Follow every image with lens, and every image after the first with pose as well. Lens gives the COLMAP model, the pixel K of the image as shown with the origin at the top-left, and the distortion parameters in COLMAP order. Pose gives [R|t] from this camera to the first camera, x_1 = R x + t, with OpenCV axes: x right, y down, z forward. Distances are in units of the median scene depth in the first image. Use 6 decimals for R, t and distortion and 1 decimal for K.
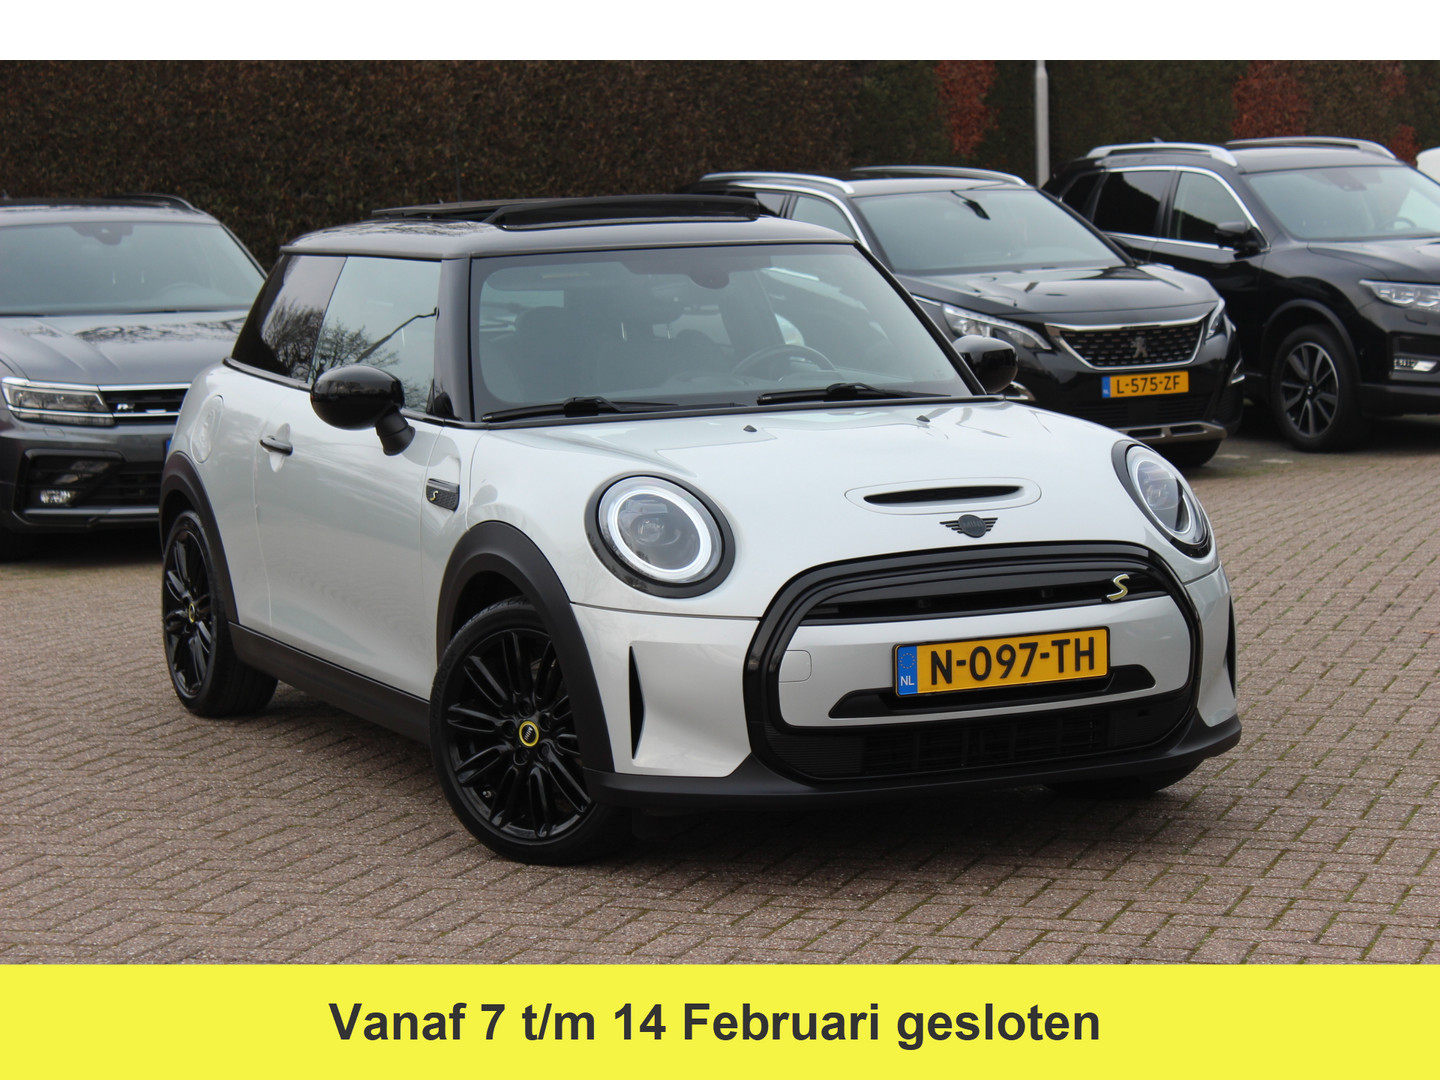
lens RADIAL K [[3559.5, 0, 720.0], [0, 3559.5, 540.0], [0, 0, 1]] dist [0.073470, 0.758028]
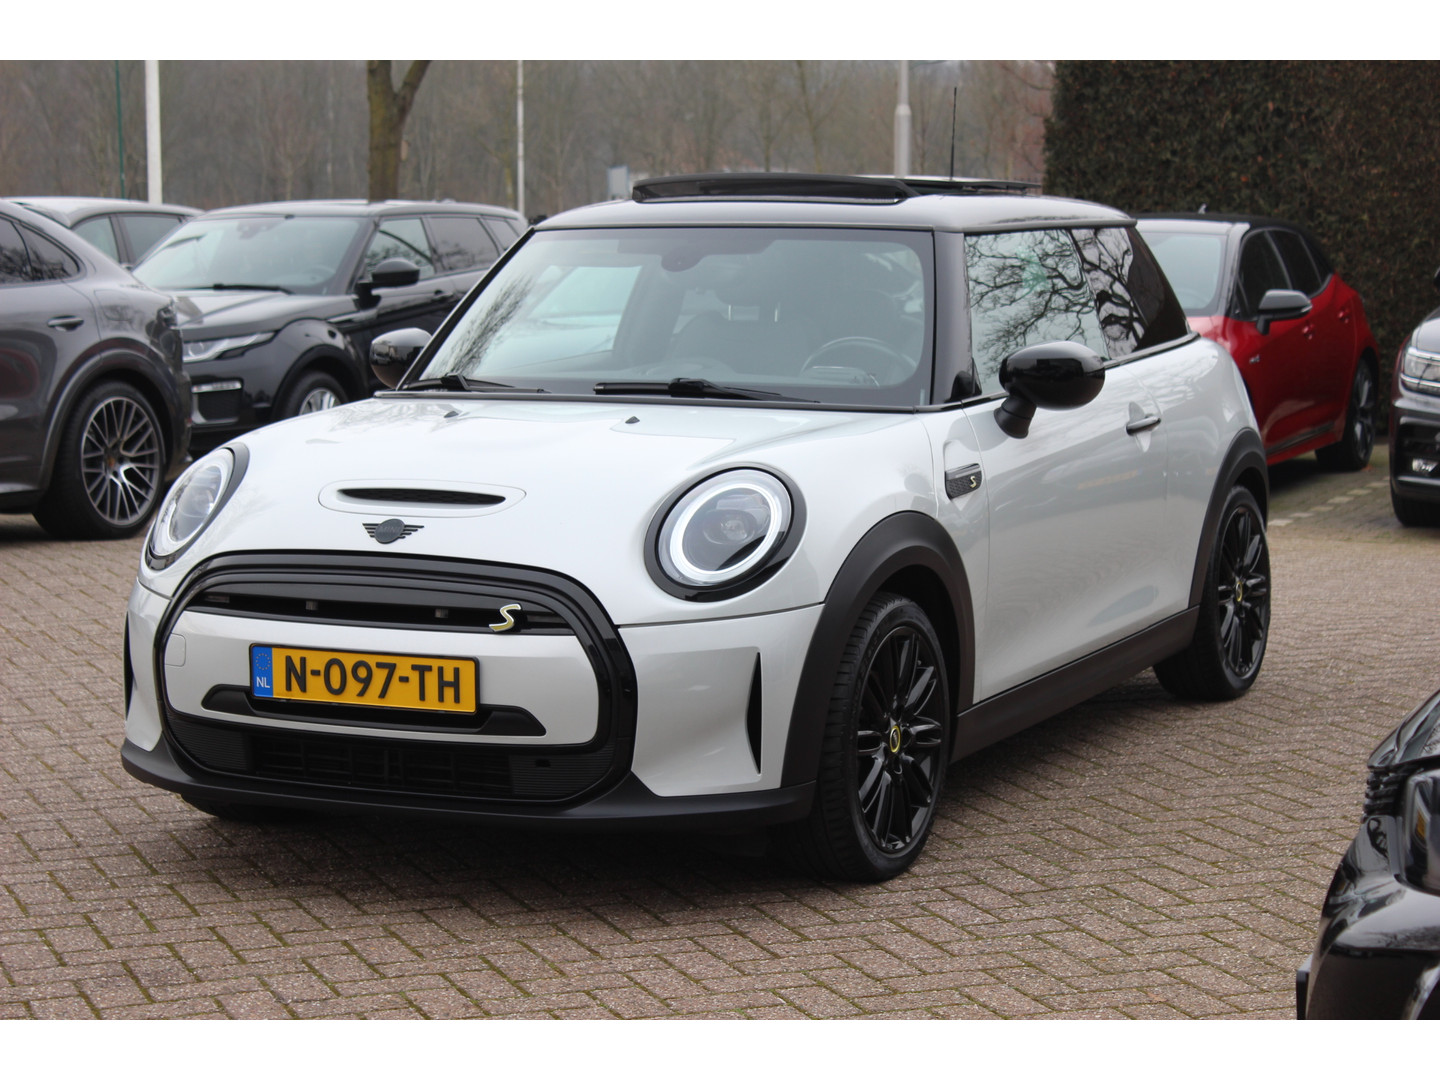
lens RADIAL K [[3163.4, 0, 720.0], [0, 3163.4, 540.0], [0, 0, 1]] dist [0.287396, -0.058185]
pose [[0.628324, 0.109229, -0.770245, 0.769979], [-0.091665, 0.993592, 0.066126, -0.064963], [0.772532, 0.029055, 0.634310, 0.543571]]
